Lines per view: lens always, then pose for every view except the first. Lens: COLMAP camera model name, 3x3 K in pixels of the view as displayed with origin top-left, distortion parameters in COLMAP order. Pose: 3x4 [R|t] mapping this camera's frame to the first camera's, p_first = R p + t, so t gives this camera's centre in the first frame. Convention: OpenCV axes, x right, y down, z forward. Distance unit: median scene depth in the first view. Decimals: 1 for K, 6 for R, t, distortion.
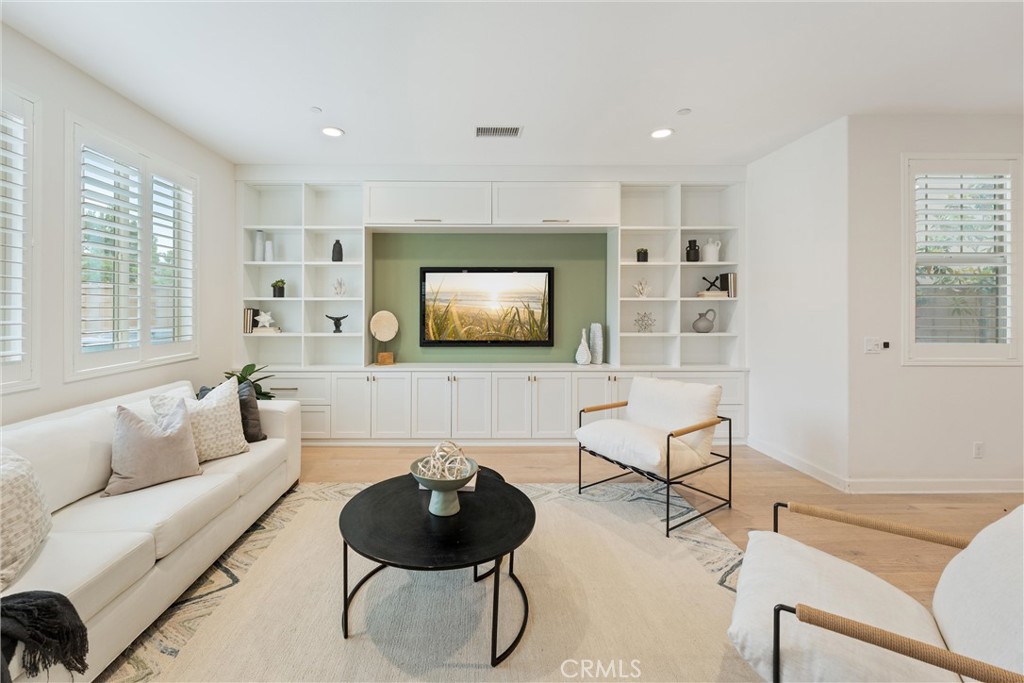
lens RADIAL K [[410.1, 0, 444.7], [0, 410.1, 306.6], [0, 0, 1]] dist [-0.001766, 0.000170]
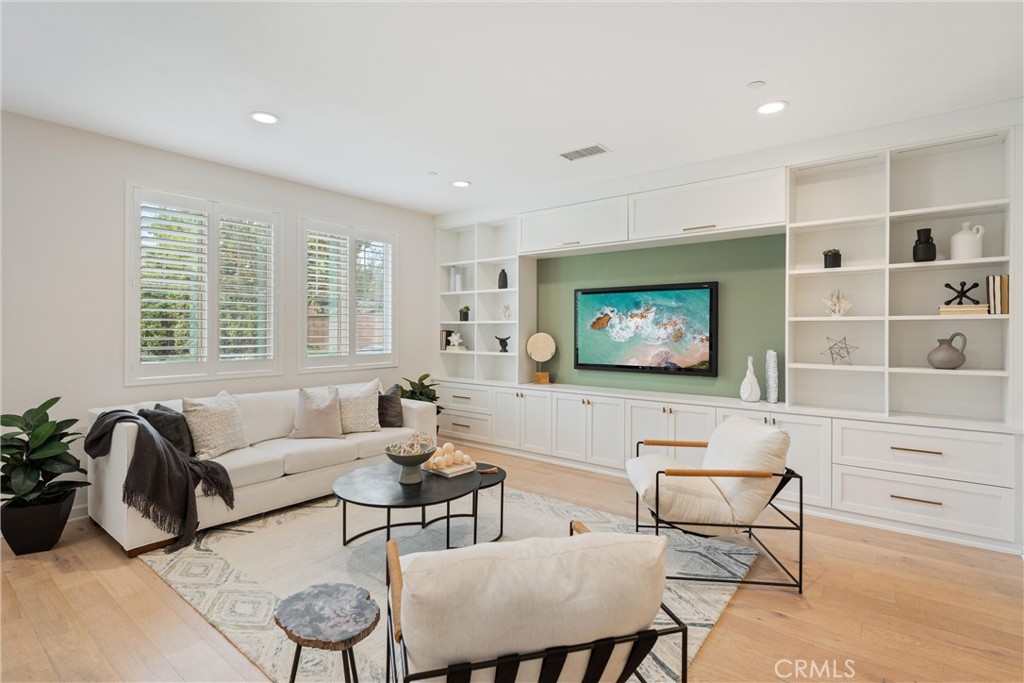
lens RADIAL K [[480.6, 0, 527.5], [0, 480.6, 328.4], [0, 0, 1]] dist [-0.005349, -0.000916]
pose [[0.800992, -0.000318, -0.598676, 0.573120], [0.000757, 1.000000, 0.000481, -0.002071], [0.598675, -0.000838, 0.800991, -0.010591]]
